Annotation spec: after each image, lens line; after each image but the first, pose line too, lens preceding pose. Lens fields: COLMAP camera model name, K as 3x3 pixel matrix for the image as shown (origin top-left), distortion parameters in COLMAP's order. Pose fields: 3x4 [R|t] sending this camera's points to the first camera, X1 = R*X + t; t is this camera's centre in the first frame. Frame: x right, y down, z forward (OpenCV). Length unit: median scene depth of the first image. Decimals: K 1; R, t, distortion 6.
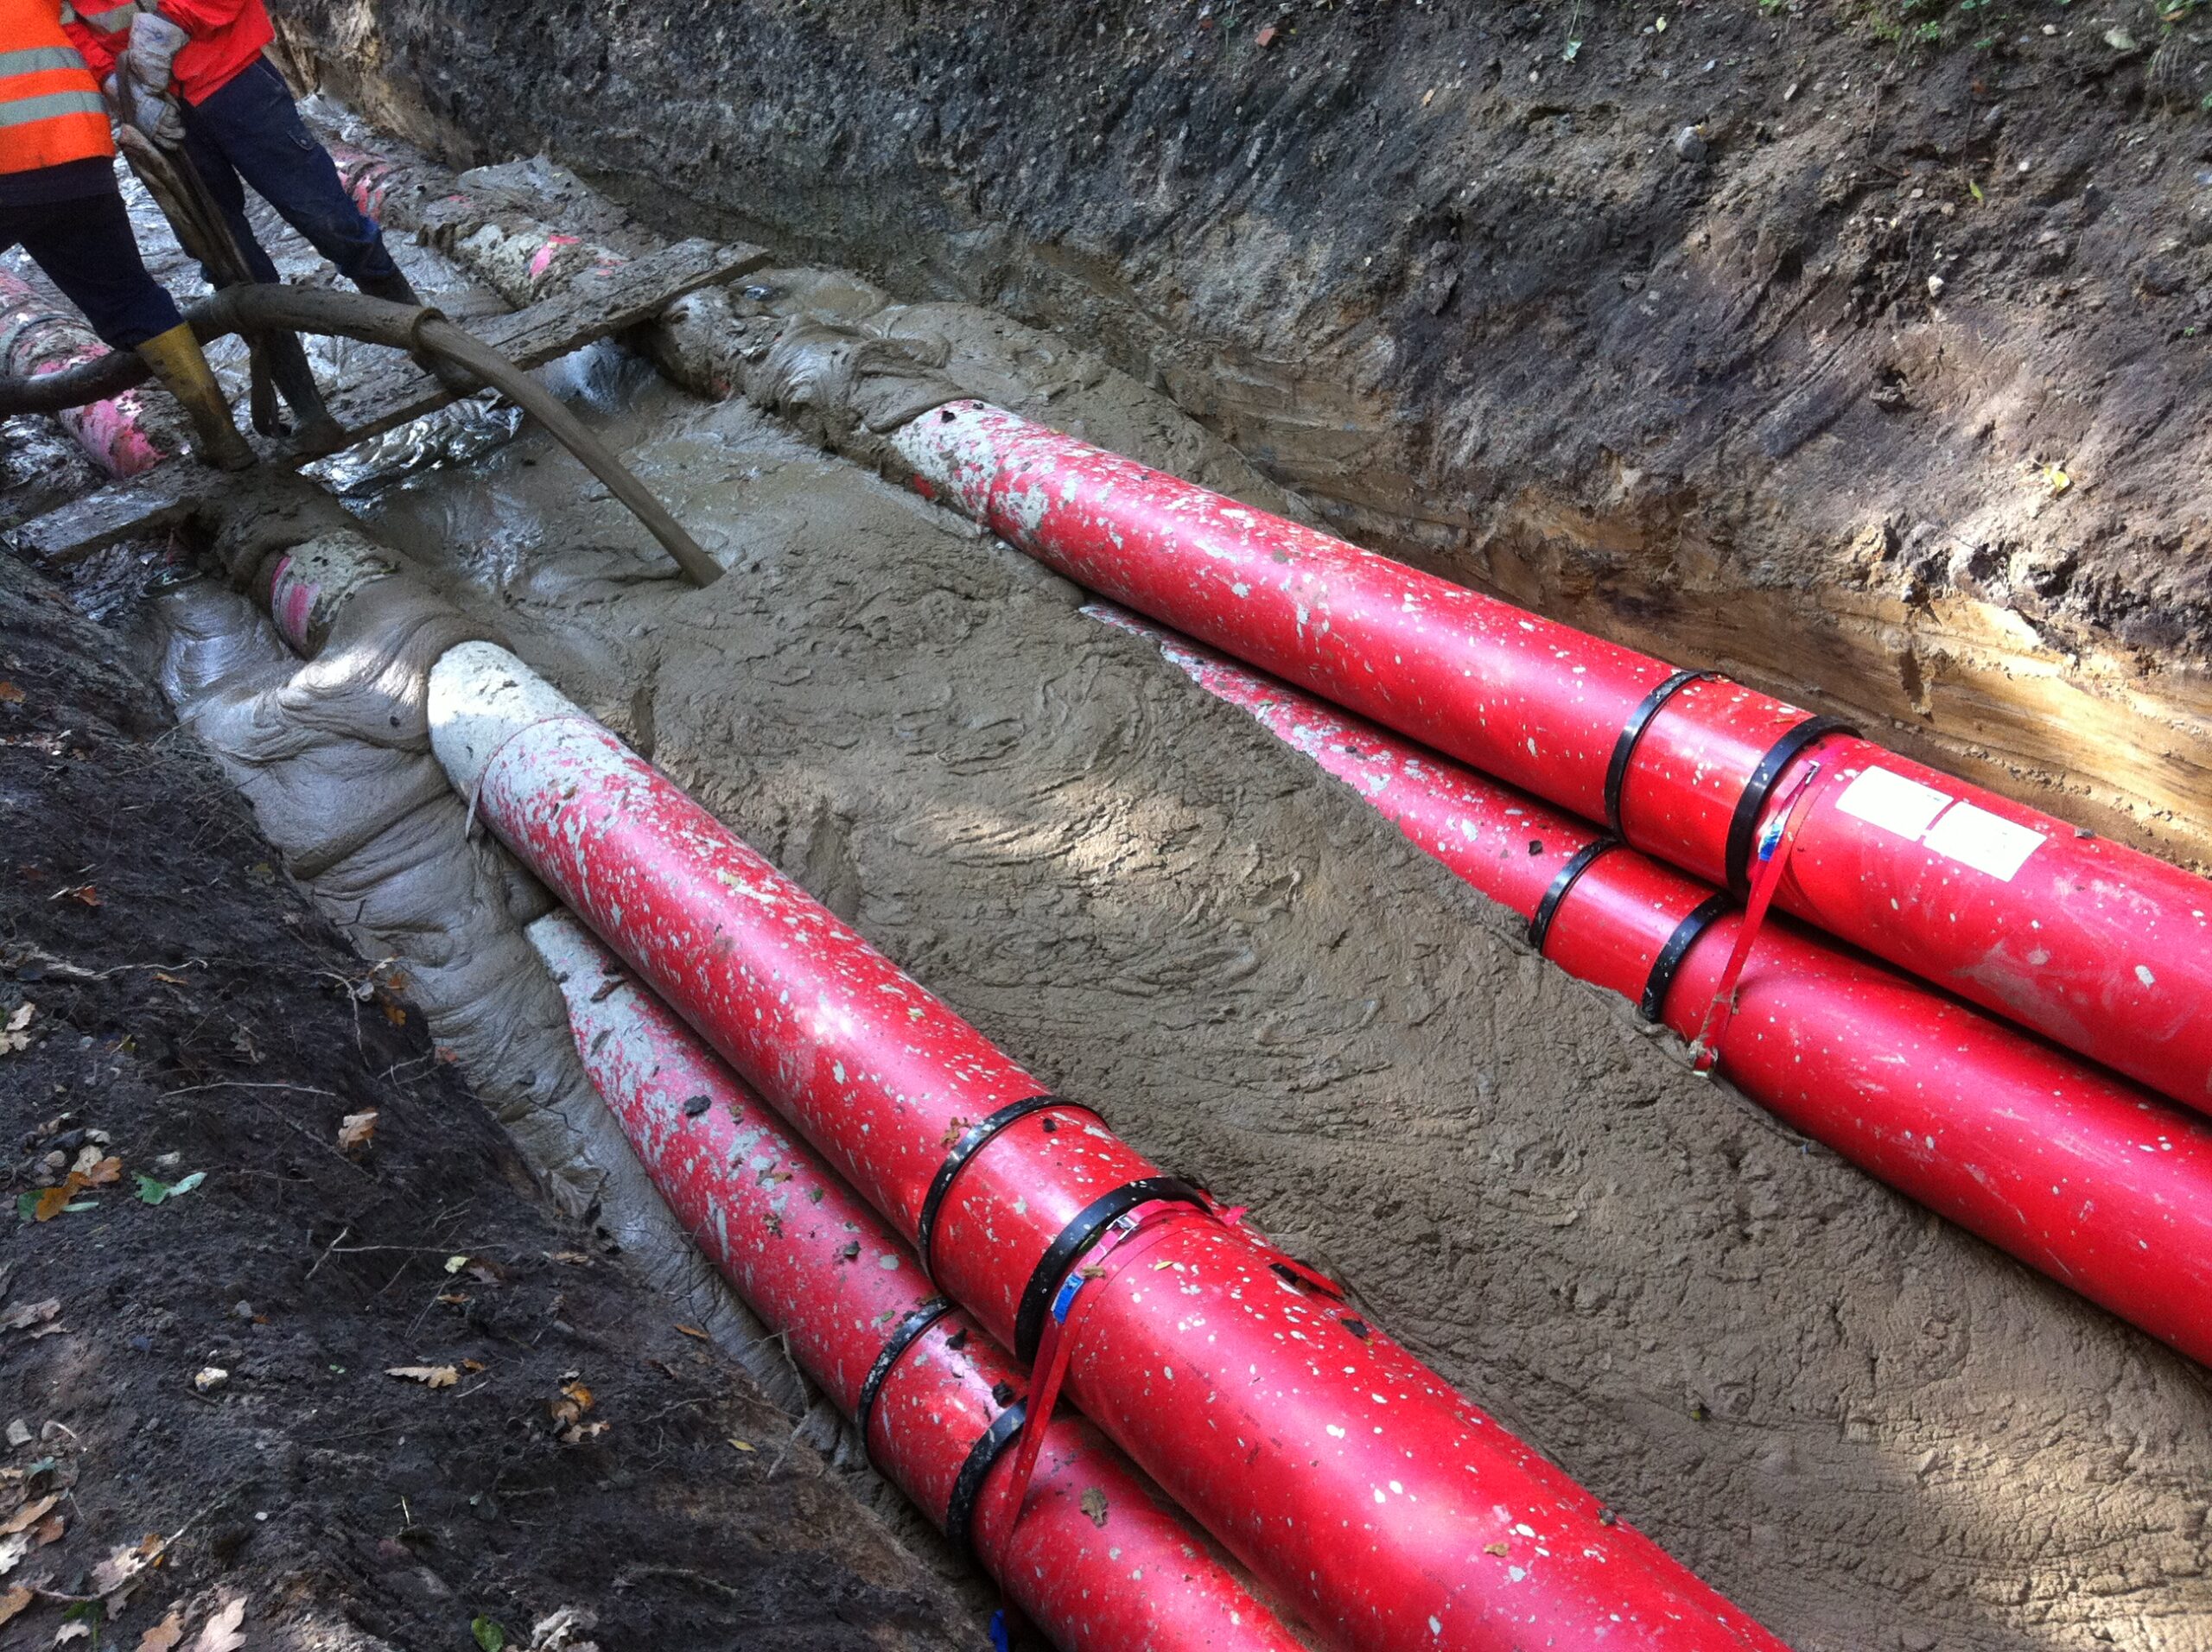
lens RADIAL K [[2262.3, 0, 1106.0], [0, 2262.3, 826.0], [0, 0, 1]] dist [0.107986, -0.341627]
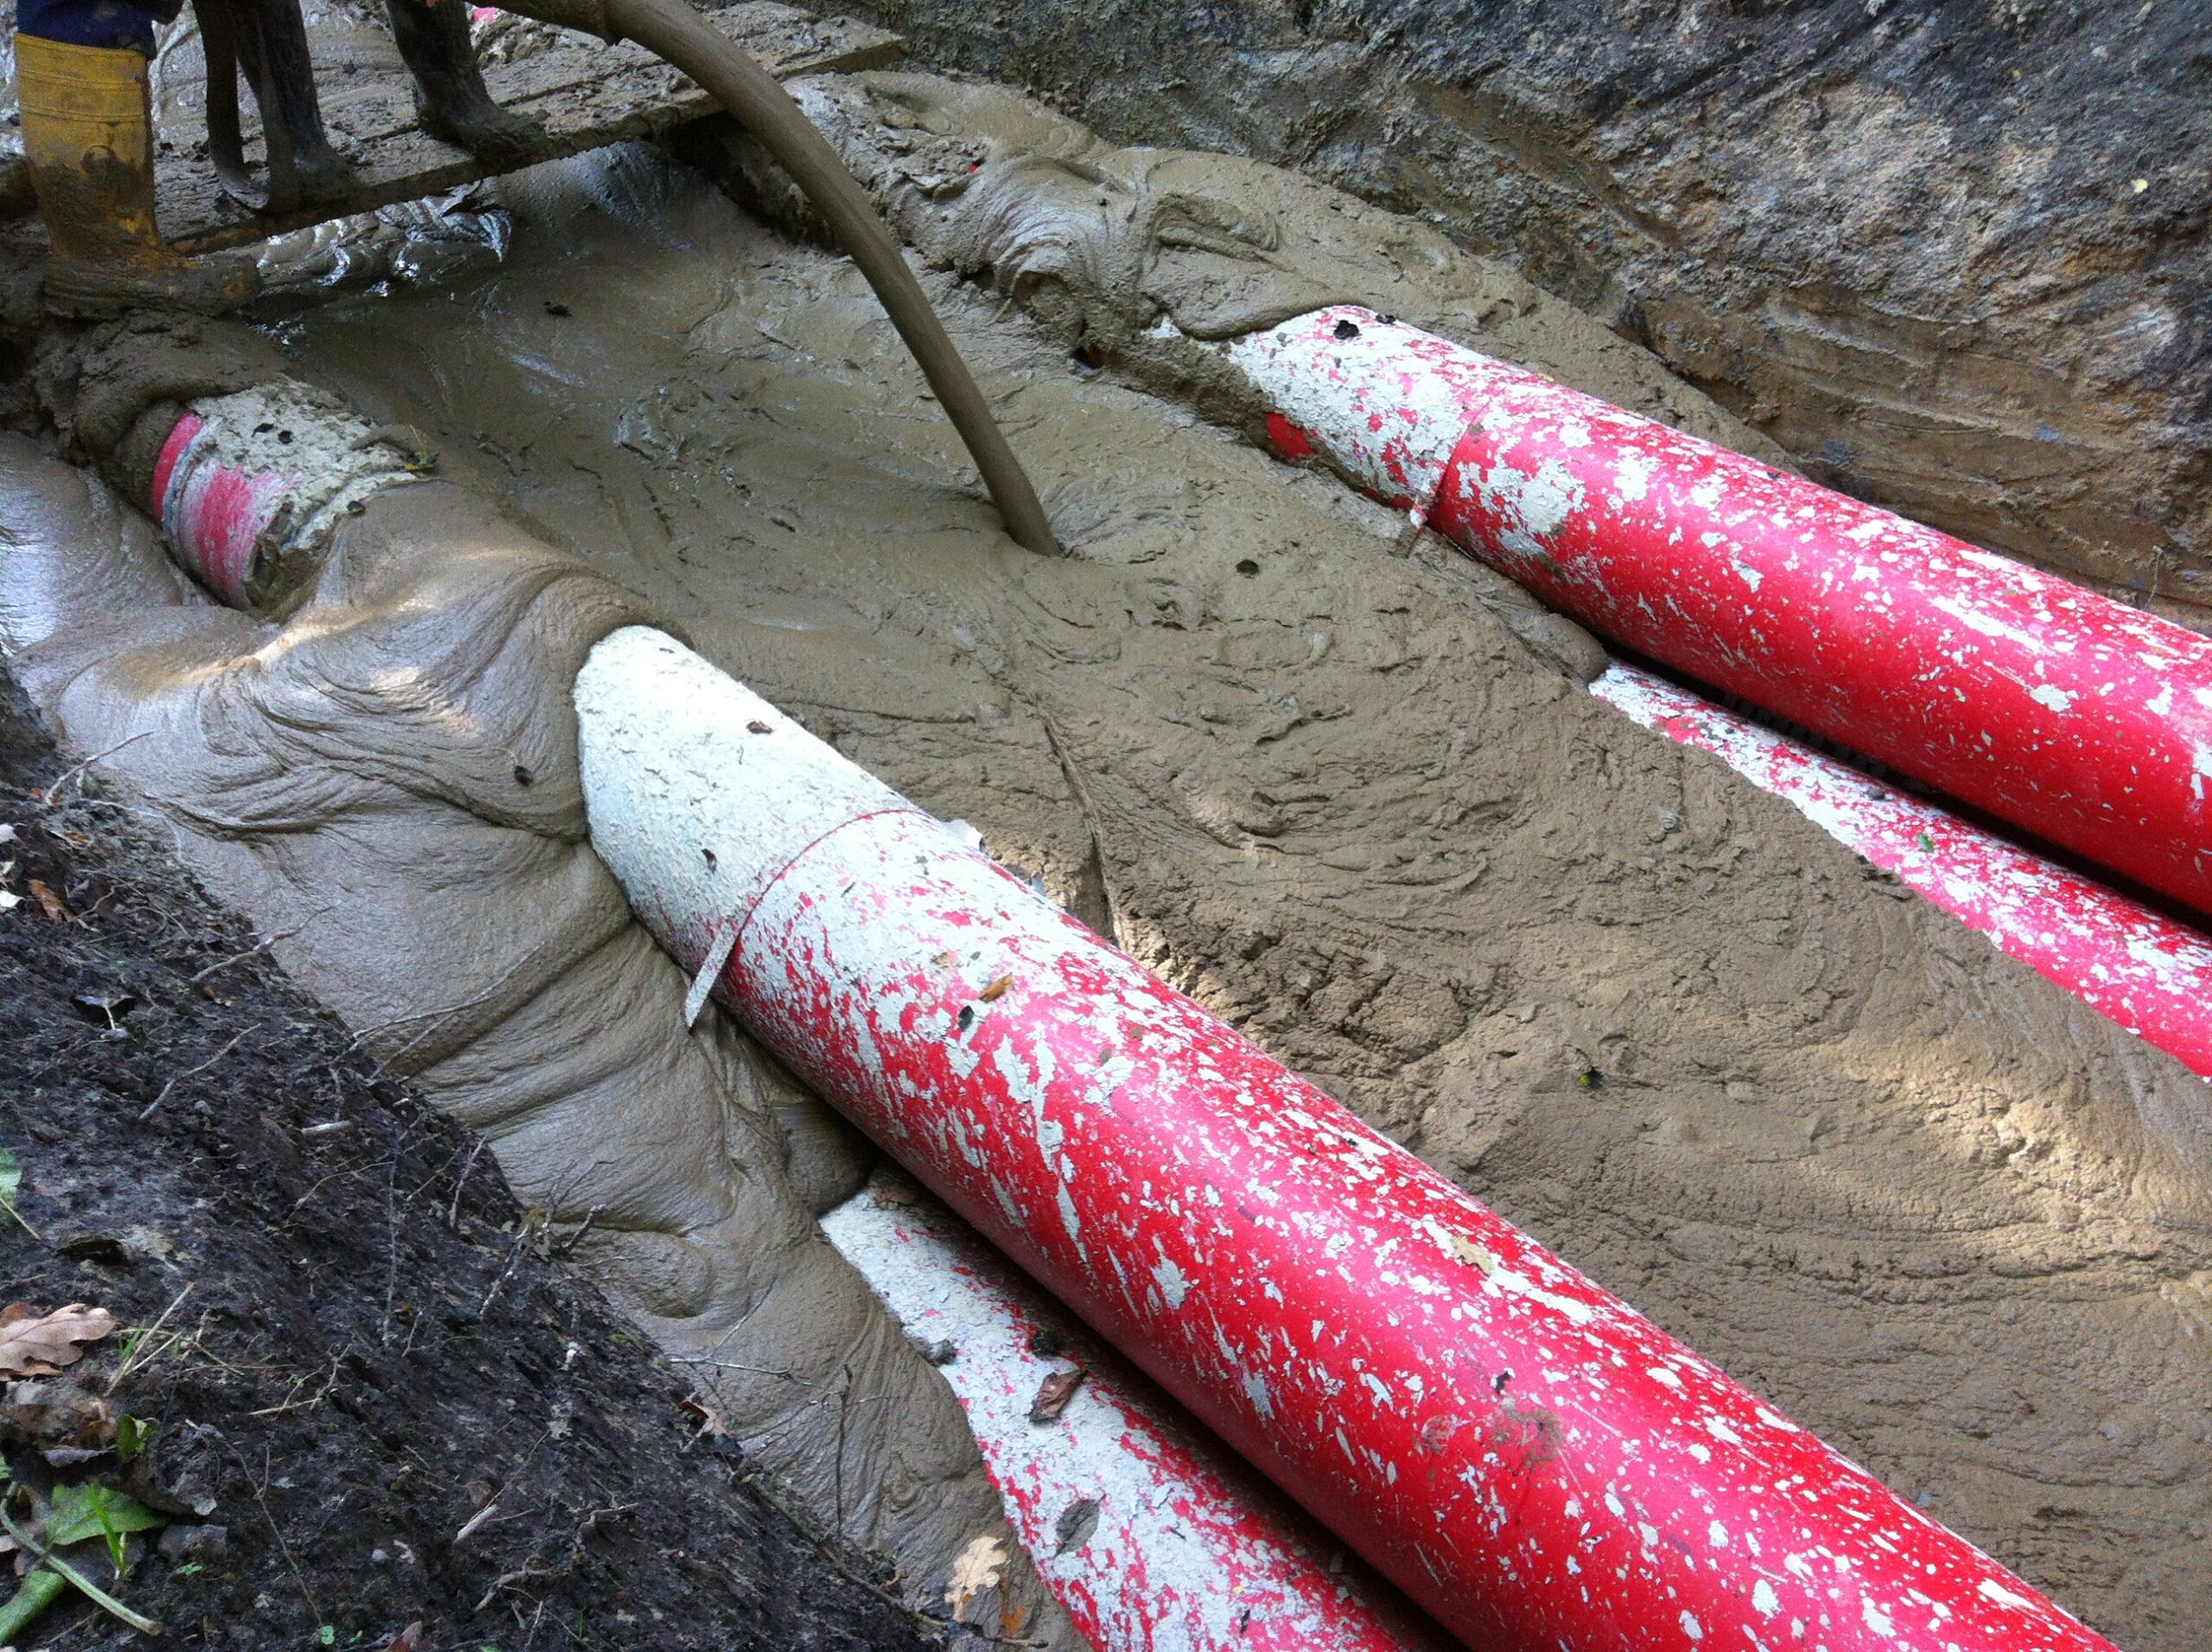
lens RADIAL K [[2154.1, 0, 1105.3], [0, 2154.1, 782.2], [0, 0, 1]] dist [0.100489, -0.268975]
pose [[0.965633, 0.087972, 0.244568, -0.284771], [-0.092517, 0.995686, 0.007133, -0.056304], [-0.242885, -0.029515, 0.969606, 0.453370]]
